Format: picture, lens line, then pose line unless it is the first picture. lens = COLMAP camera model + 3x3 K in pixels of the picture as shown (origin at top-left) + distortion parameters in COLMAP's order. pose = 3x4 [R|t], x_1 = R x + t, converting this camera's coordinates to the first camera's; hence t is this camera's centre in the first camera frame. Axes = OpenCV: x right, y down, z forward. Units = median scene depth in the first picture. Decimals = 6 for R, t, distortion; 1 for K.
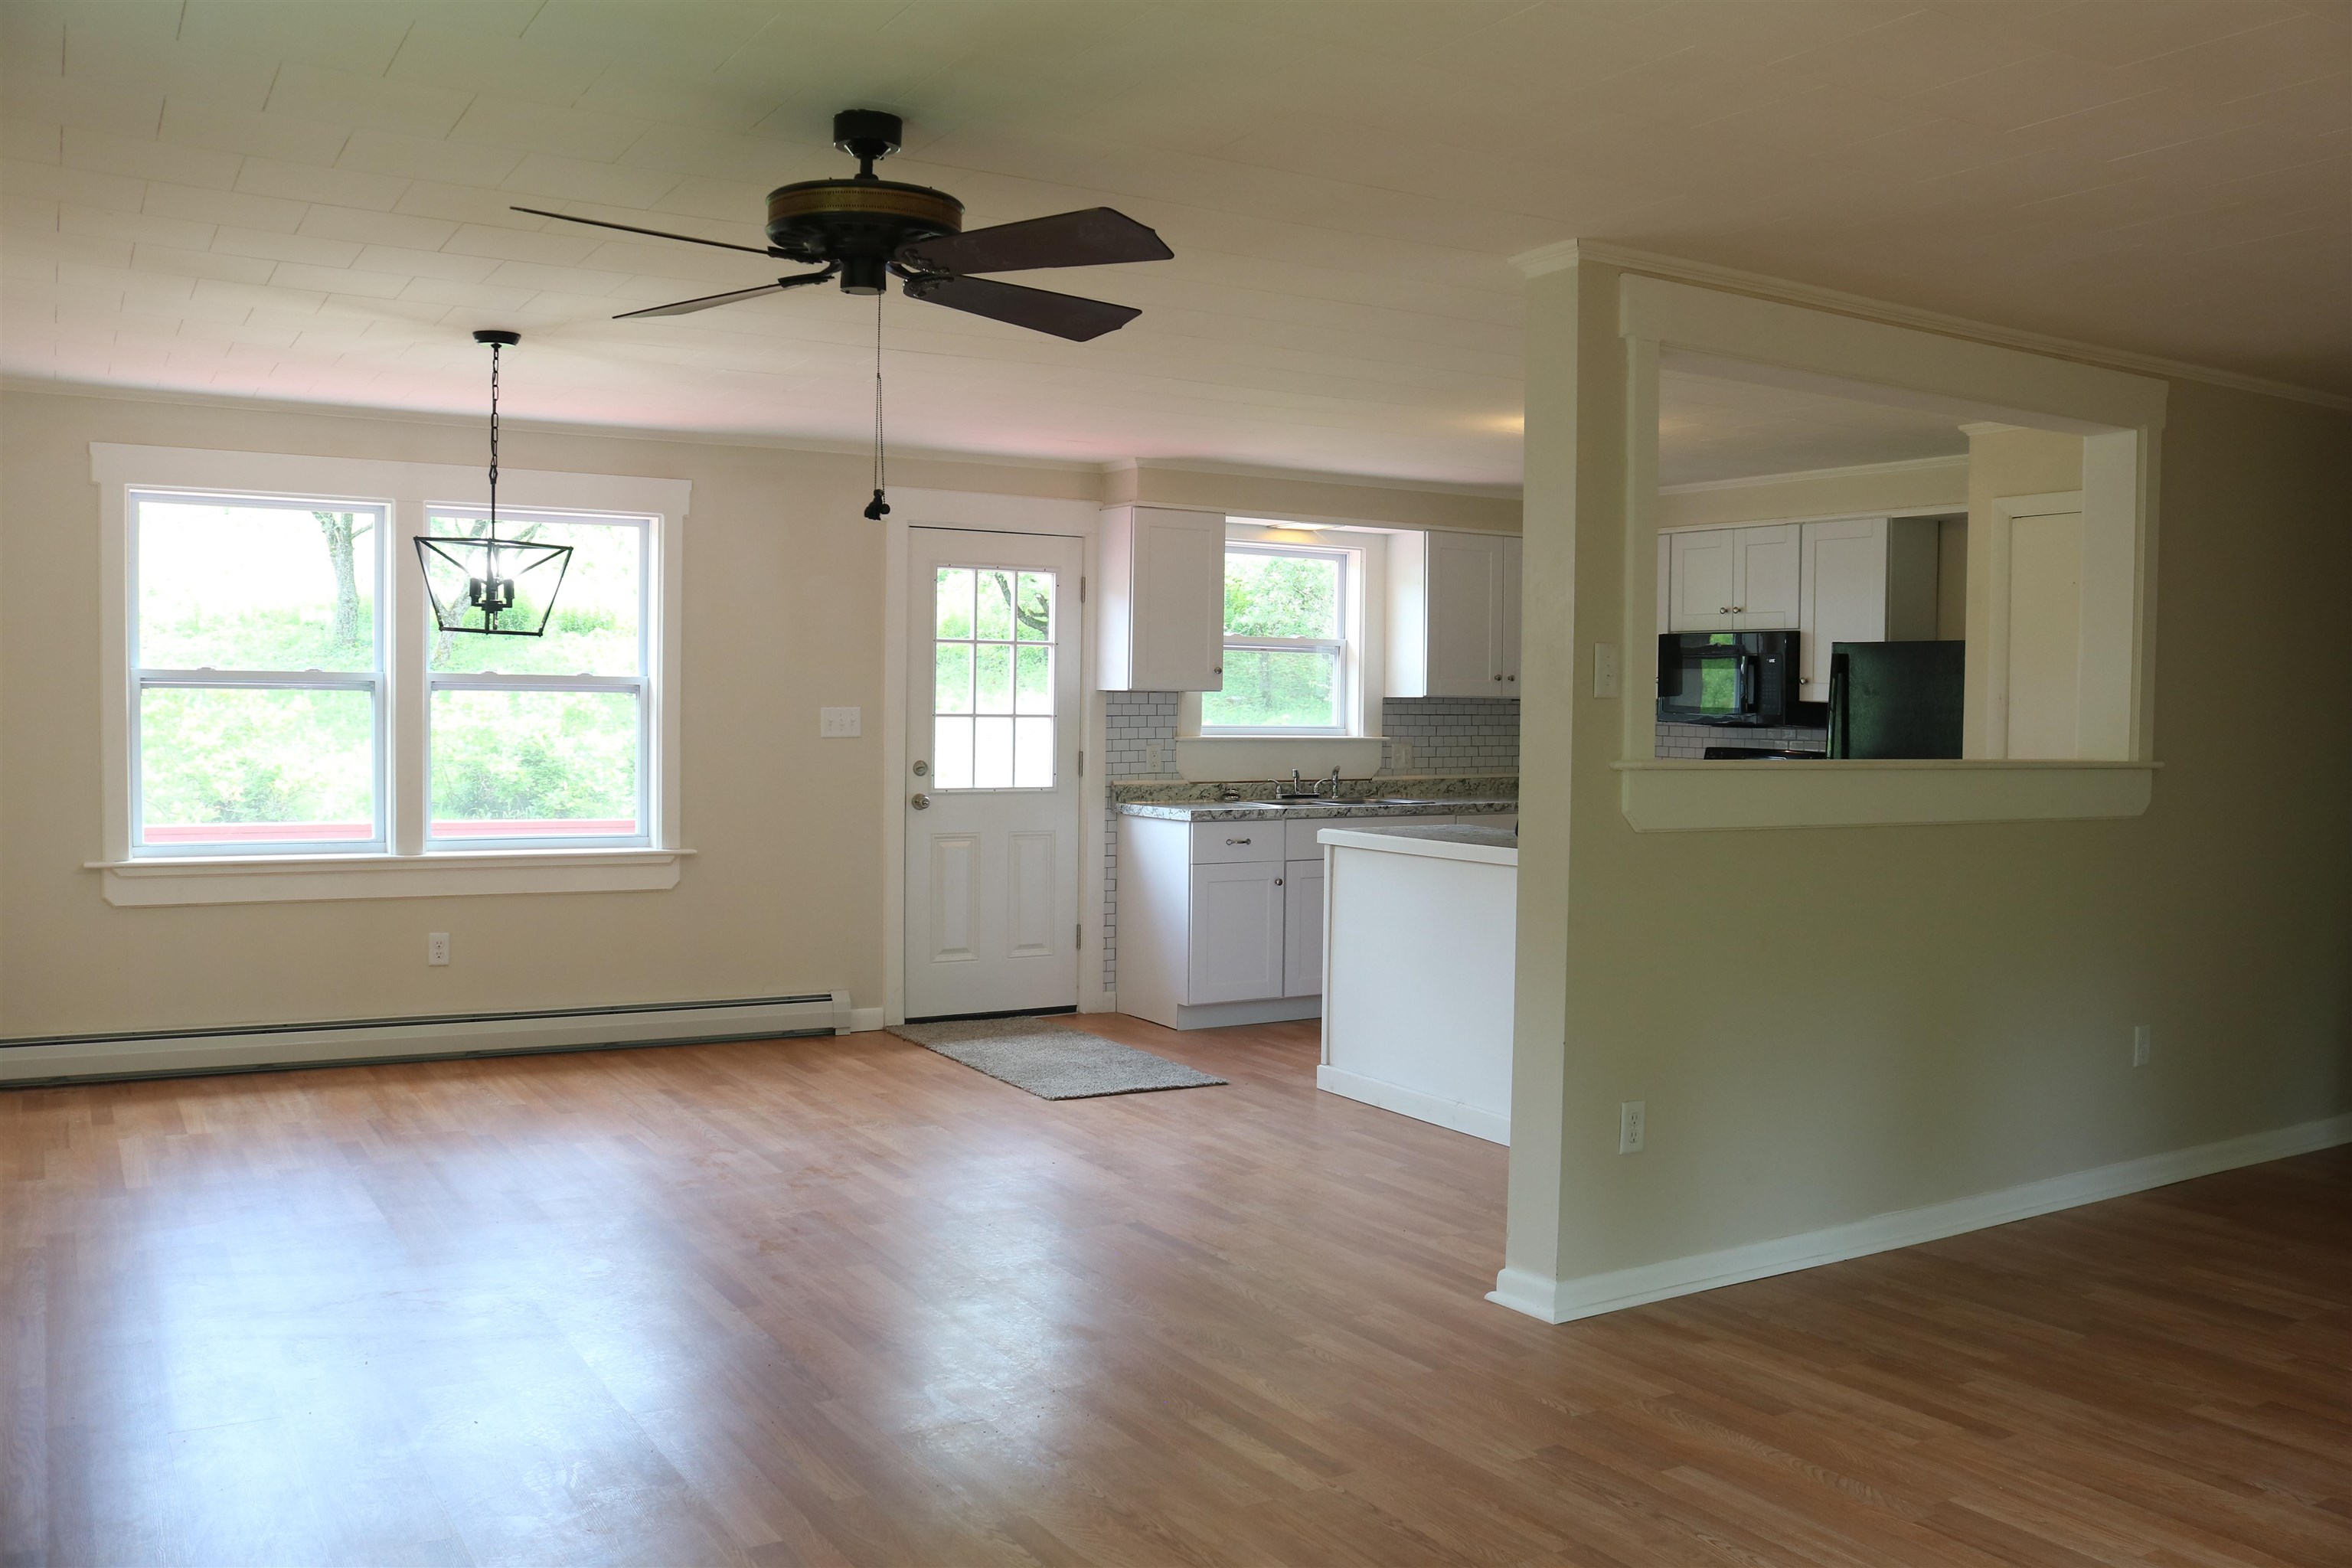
lens RADIAL K [[1944.8, 0, 1176.0], [0, 1944.8, 784.0], [0, 0, 1]] dist [-0.165524, 0.132793]
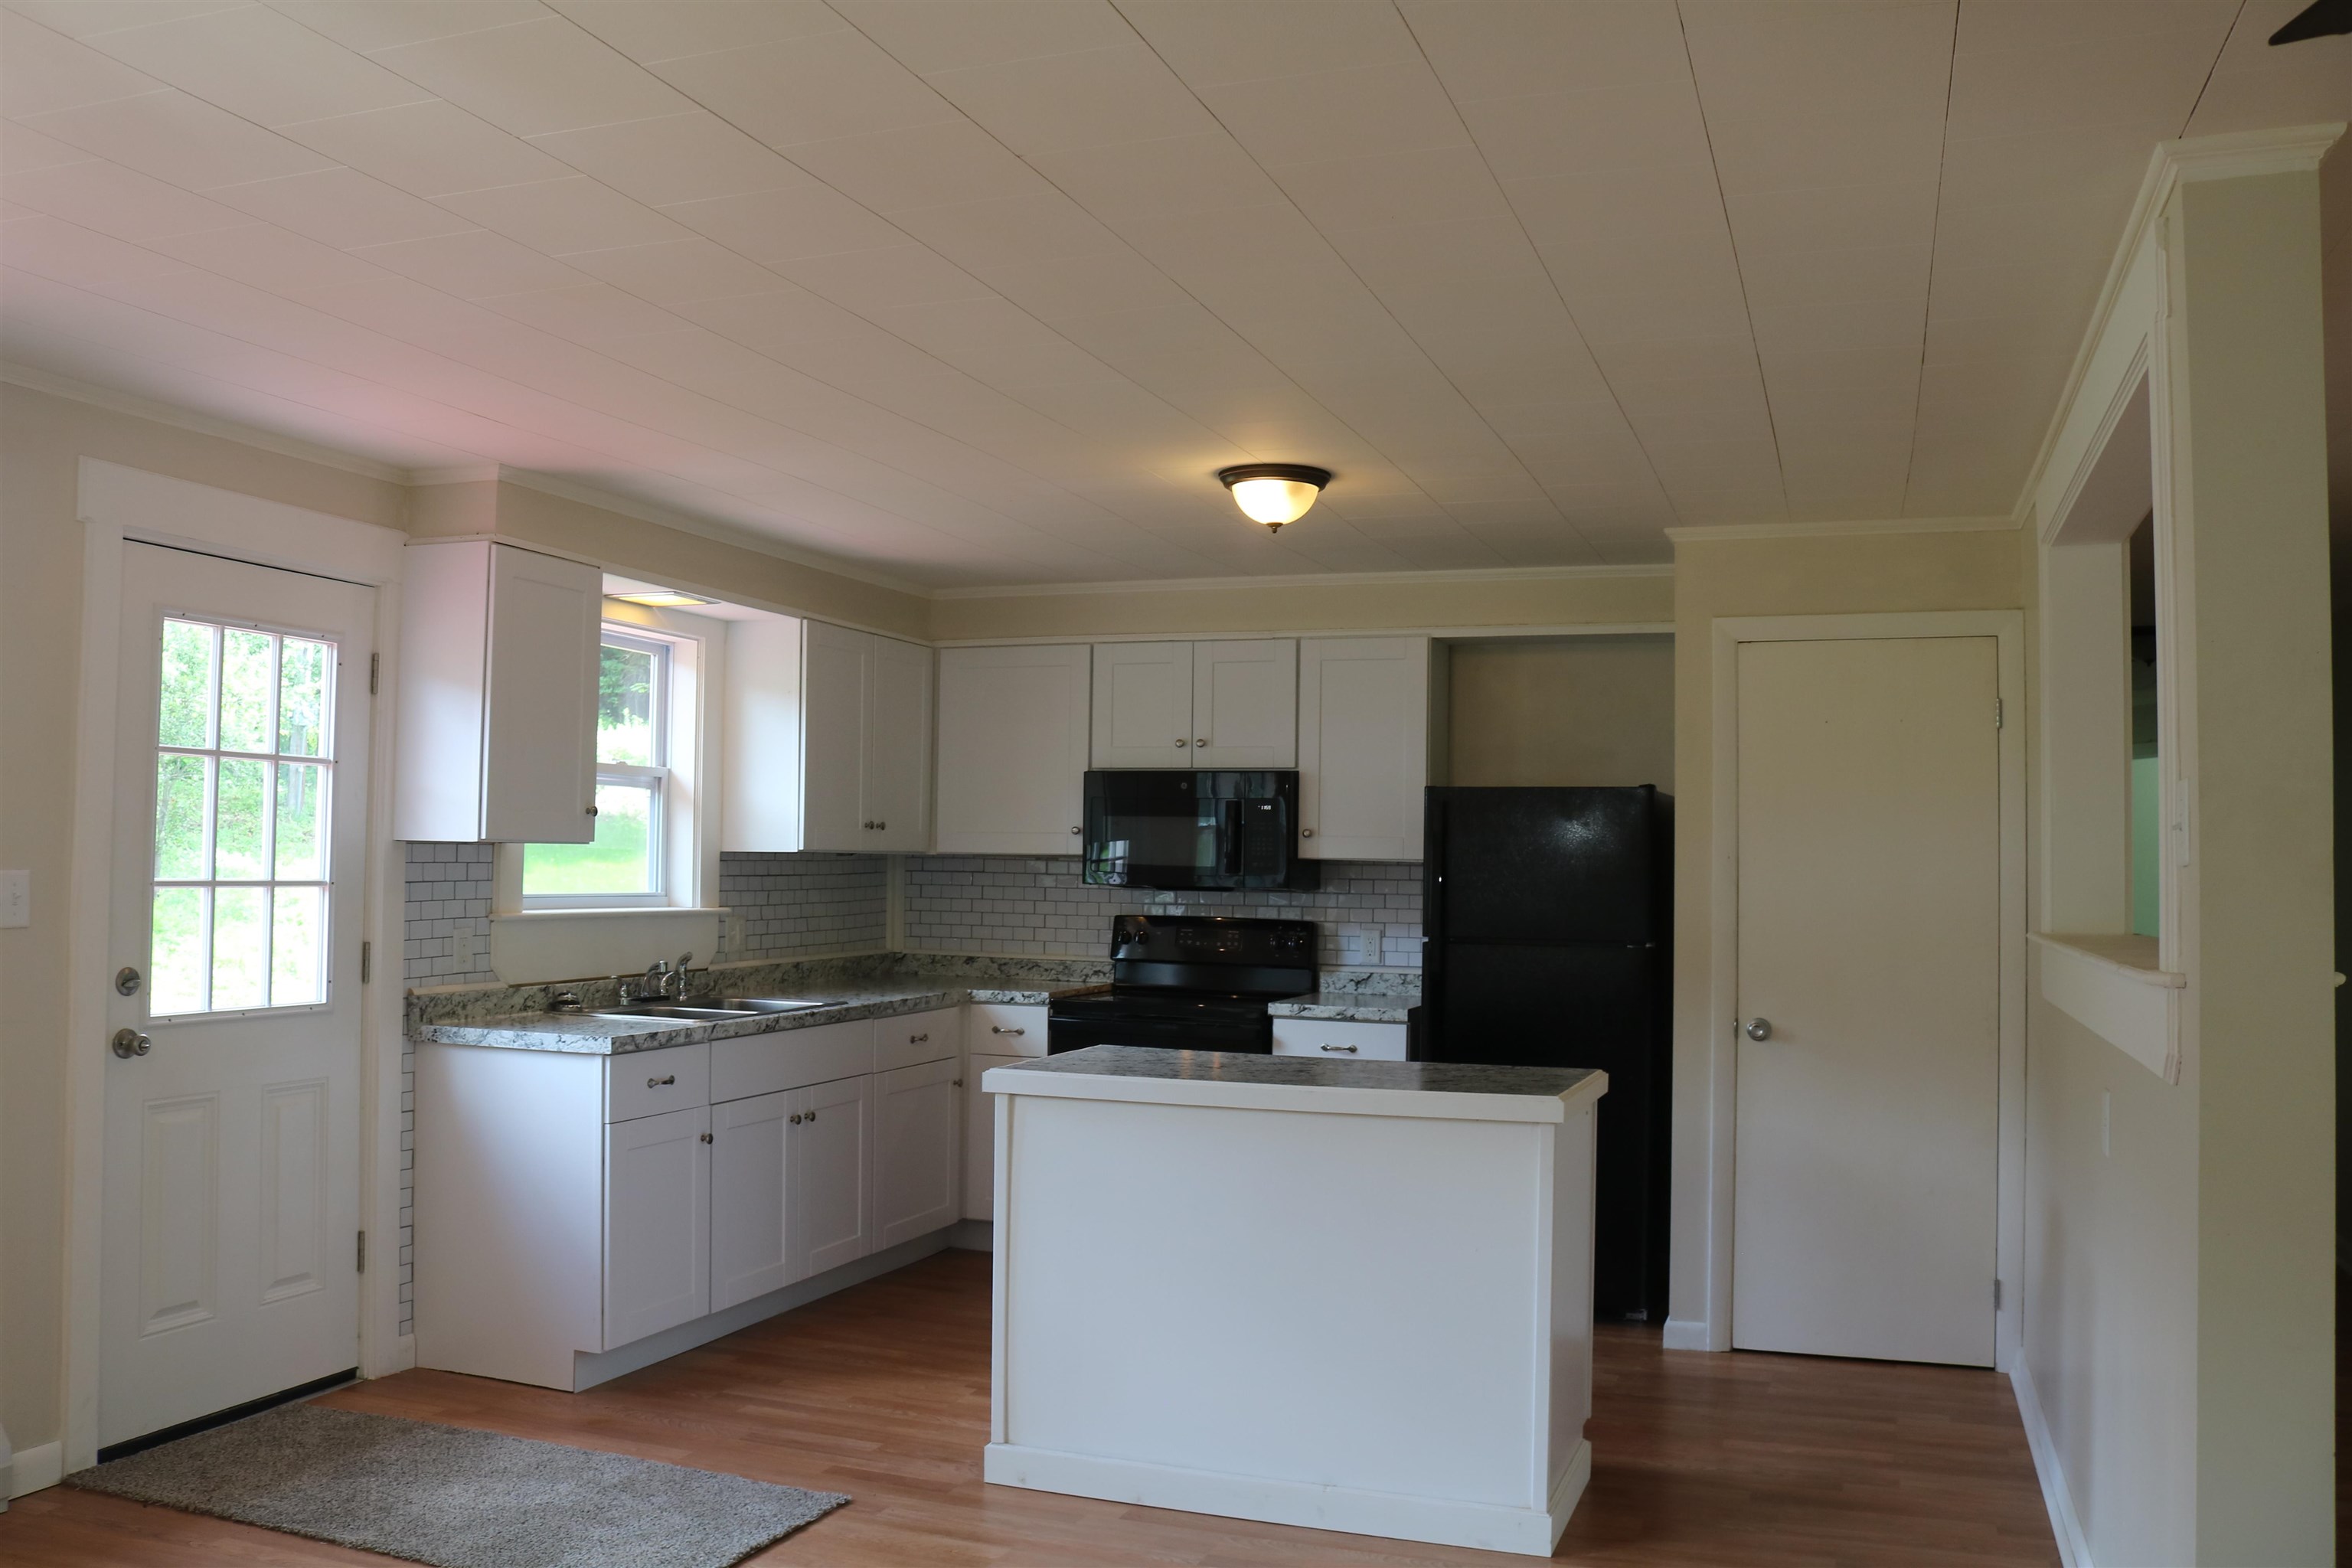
lens RADIAL K [[1944.8, 0, 1176.0], [0, 1944.8, 784.0], [0, 0, 1]] dist [-0.165524, 0.132793]
pose [[0.778443, 0.023956, 0.627258, -0.222079], [0.022107, 0.997605, -0.065536, -0.021494], [-0.627326, 0.064883, 0.776049, 0.385845]]
